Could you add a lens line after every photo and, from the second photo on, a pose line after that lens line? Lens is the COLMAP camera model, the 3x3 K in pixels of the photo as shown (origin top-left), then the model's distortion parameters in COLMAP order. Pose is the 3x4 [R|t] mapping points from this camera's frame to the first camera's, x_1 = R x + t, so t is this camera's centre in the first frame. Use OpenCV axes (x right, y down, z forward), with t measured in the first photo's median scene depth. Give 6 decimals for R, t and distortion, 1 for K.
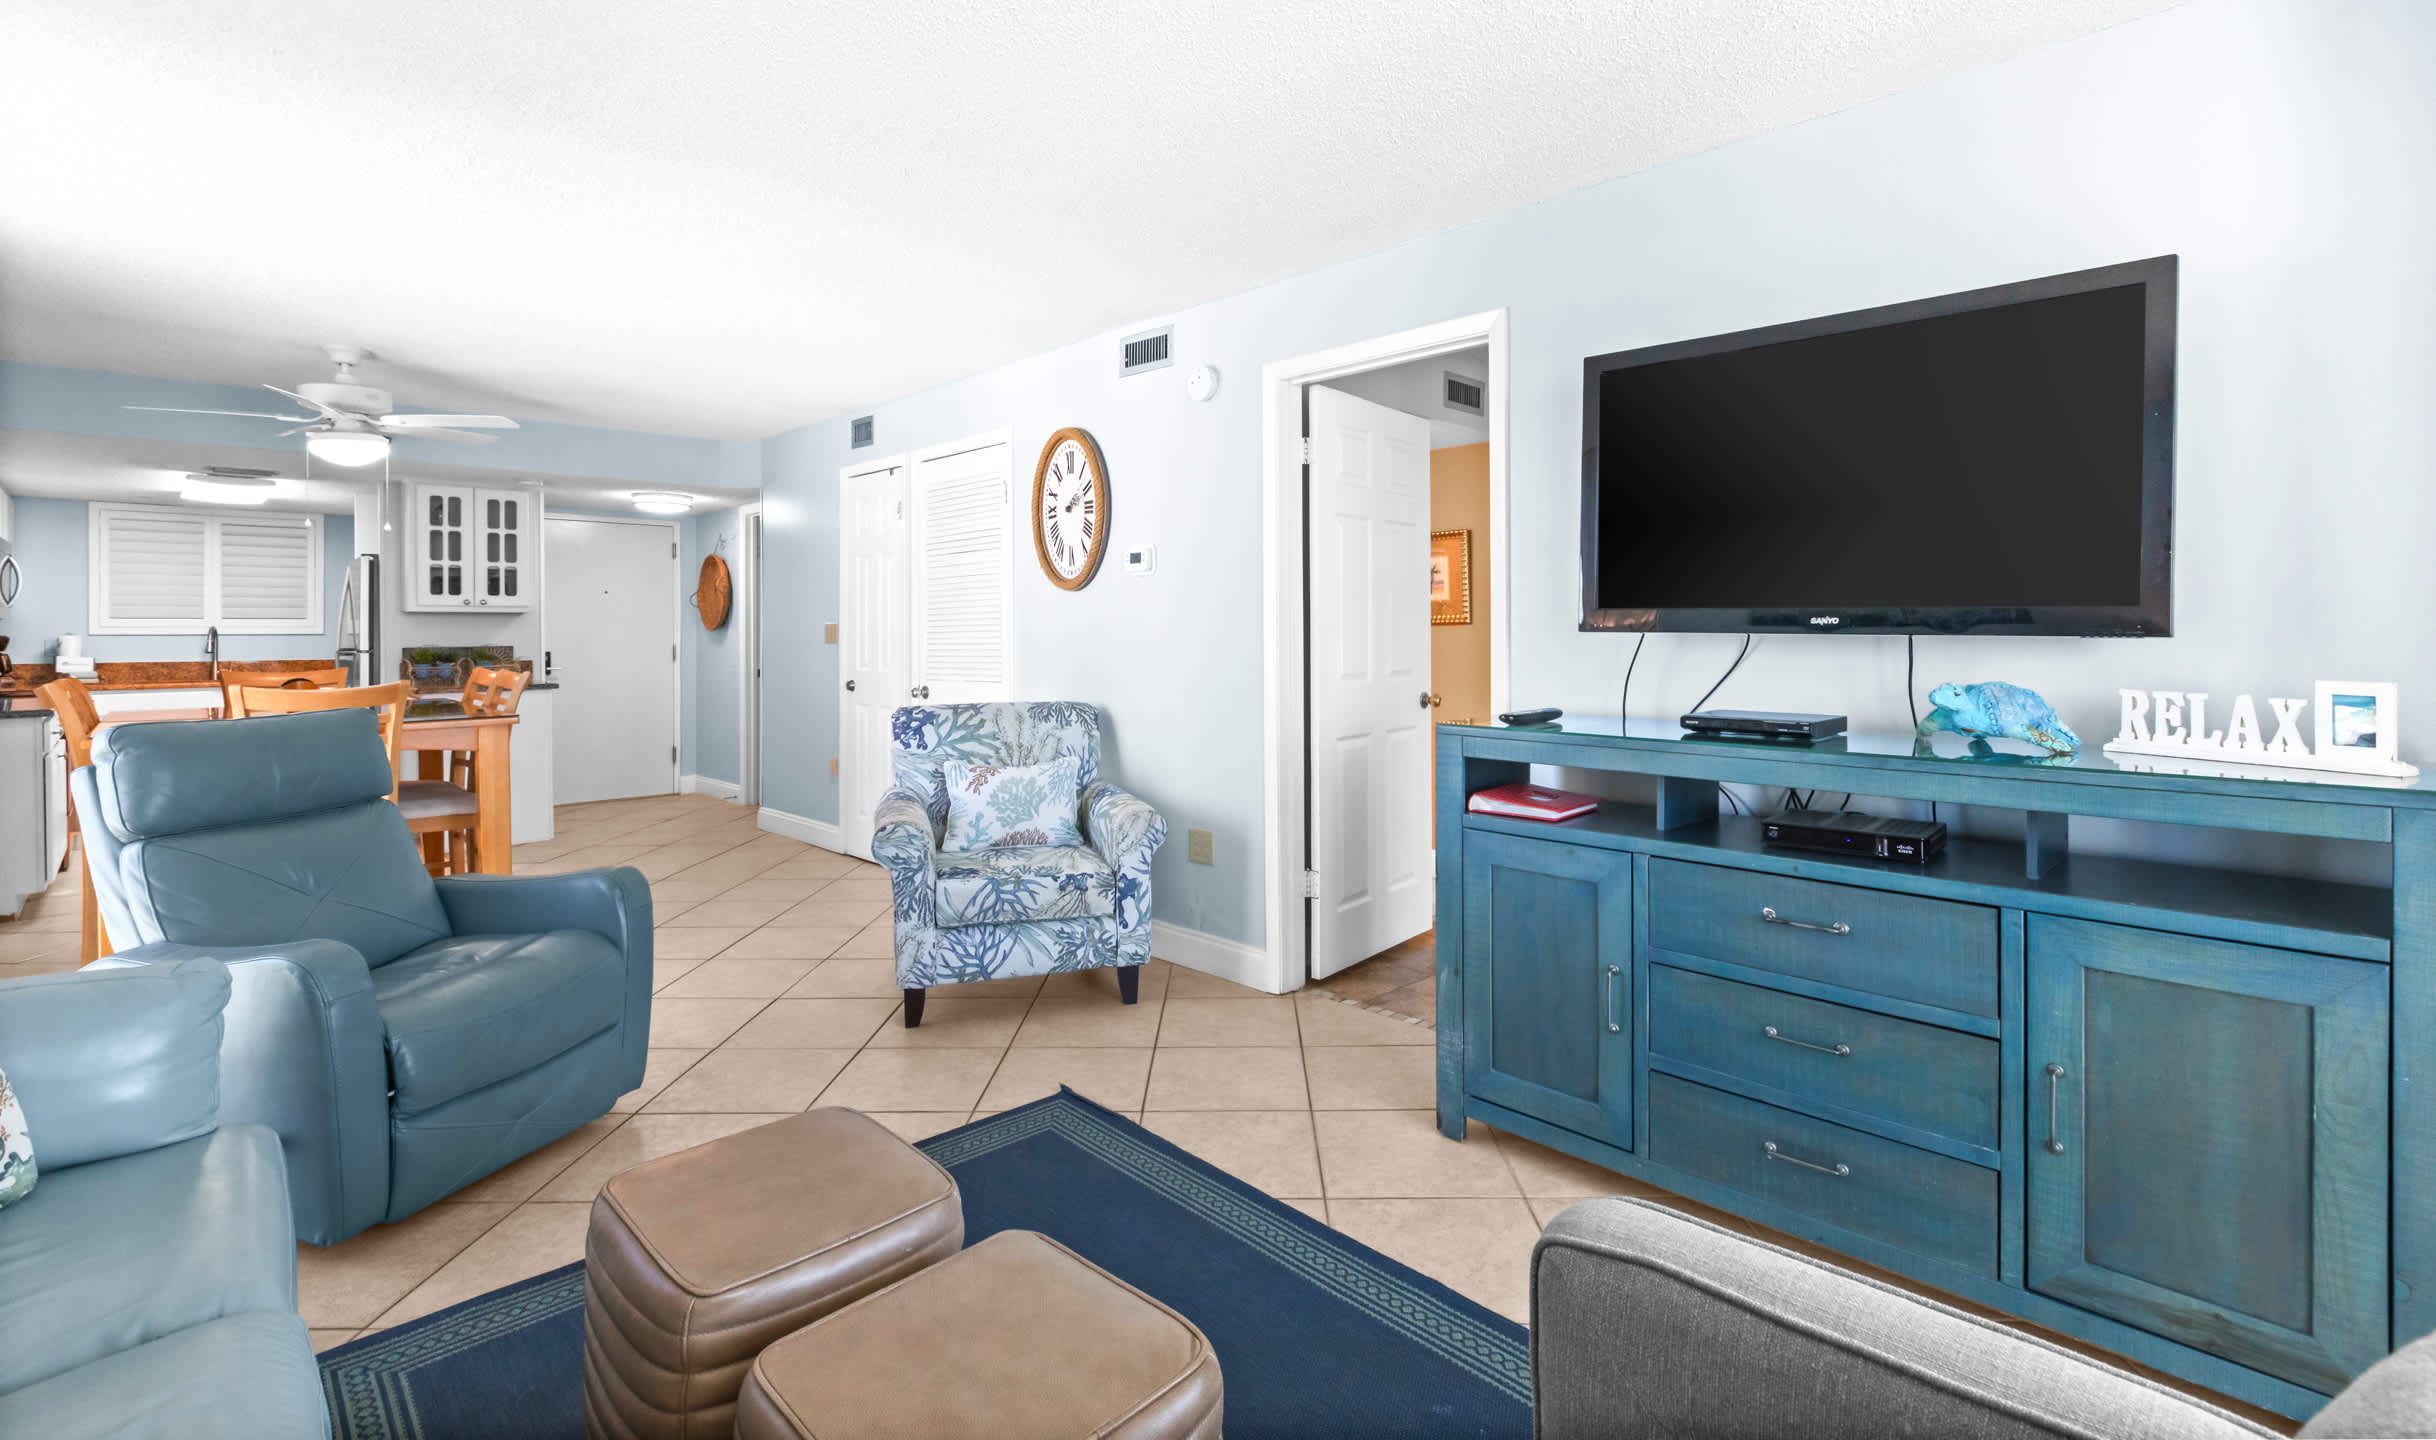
lens RADIAL K [[1098.0, 0, 1258.1], [0, 1098.0, 650.7], [0, 0, 1]] dist [-0.001152, -0.000144]
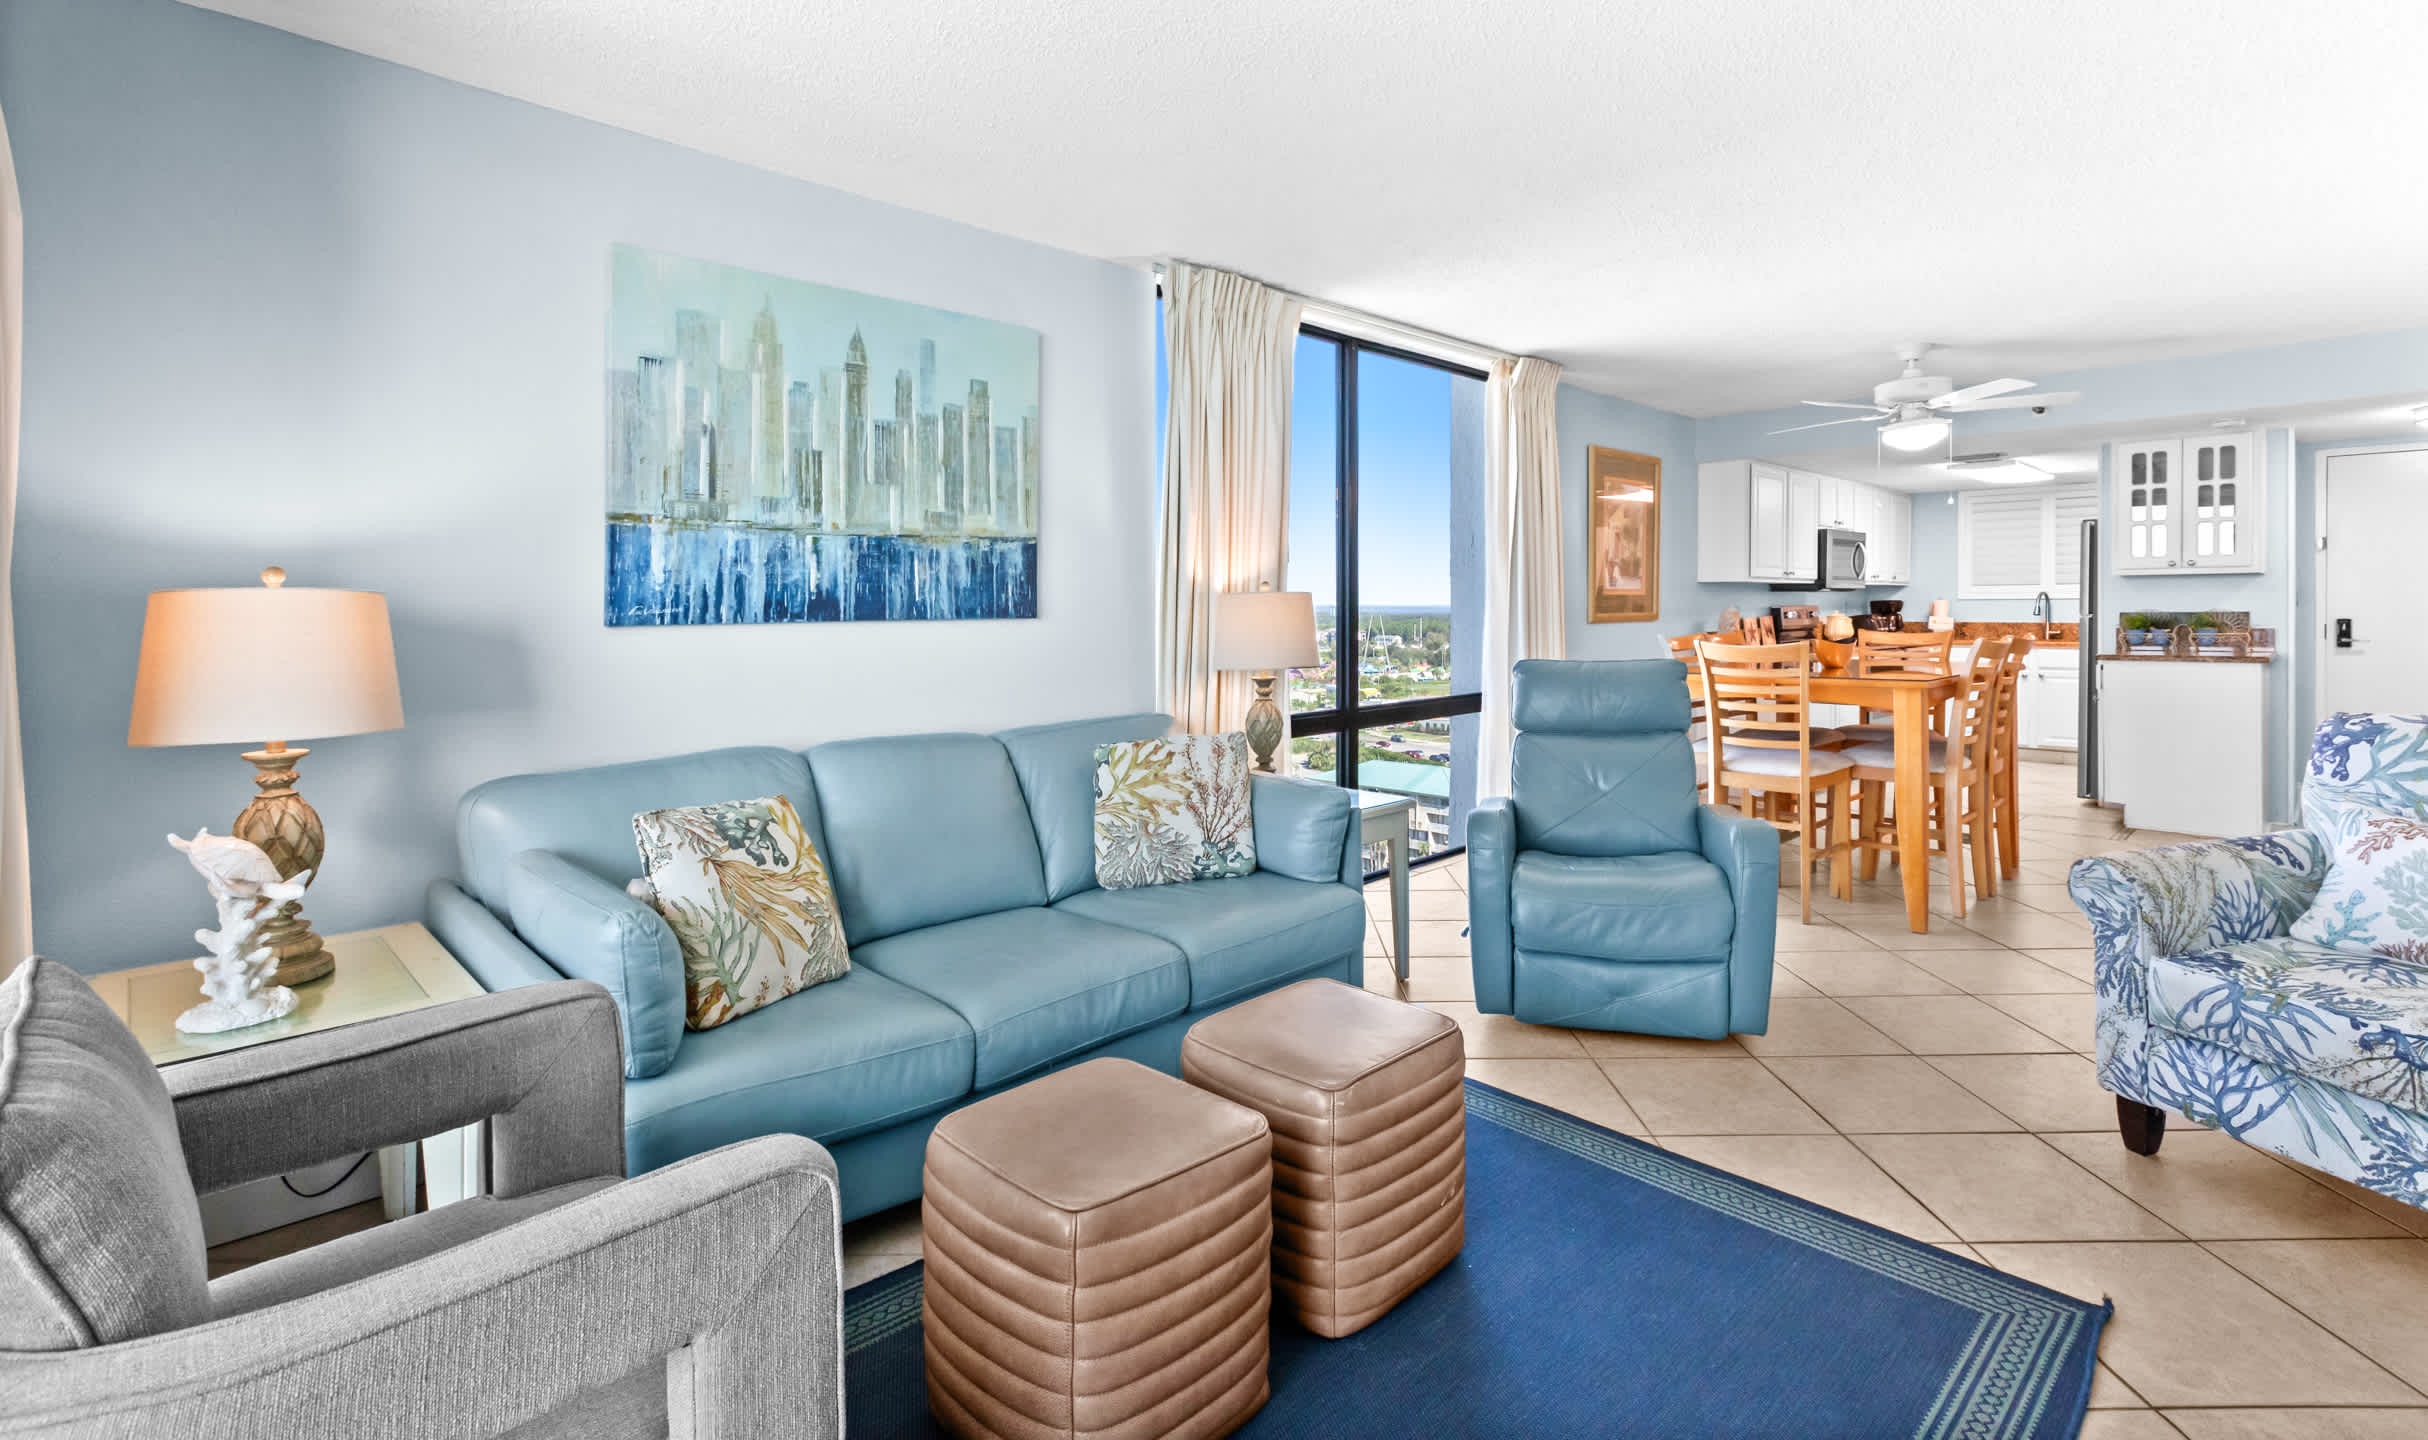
lens RADIAL K [[1101.6, 0, 1218.3], [0, 1101.6, 609.1], [0, 0, 1]] dist [-0.003571, -0.000612]
pose [[-0.021362, 0.006841, -0.999748, 0.309874], [-0.008906, 0.999936, 0.007033, -0.007757], [0.999732, 0.009054, -0.021300, 0.313923]]
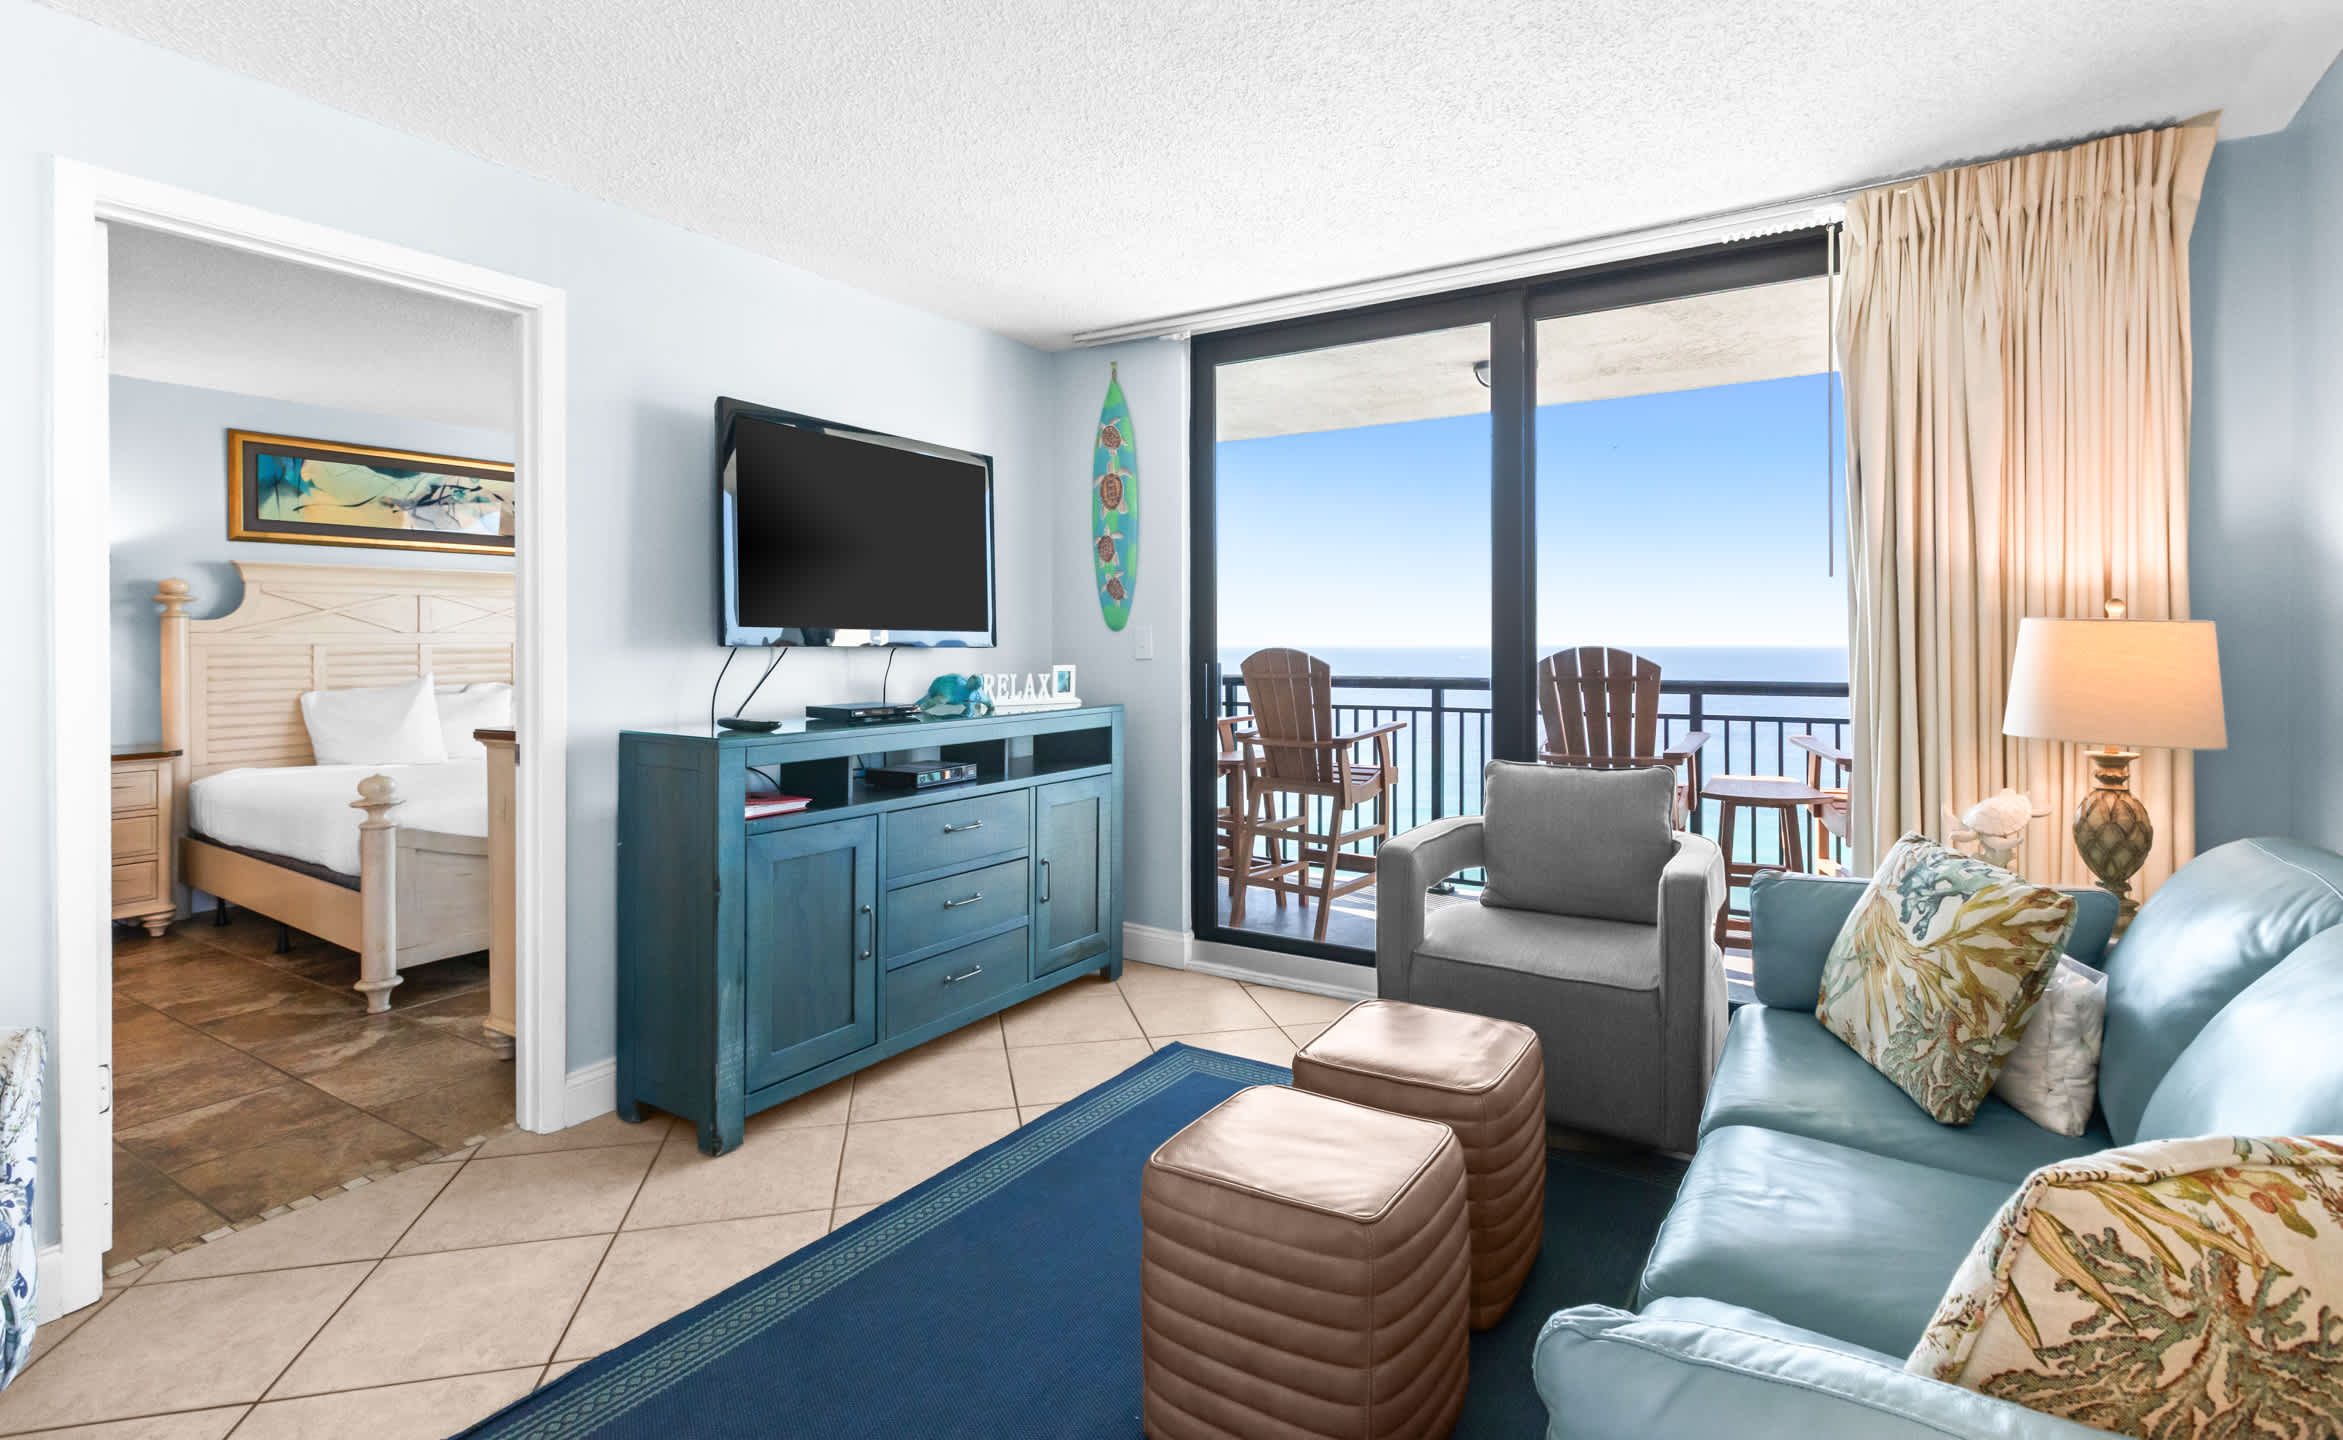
lens RADIAL K [[1104.9, 0, 1162.5], [0, 1104.9, 642.3], [0, 0, 1]] dist [-0.000396, 0.000137]
pose [[-0.194218, 0.000885, 0.980958, -0.529902], [0.023793, 0.999710, 0.003809, -0.009600], [-0.980670, 0.024080, -0.194183, 0.472142]]
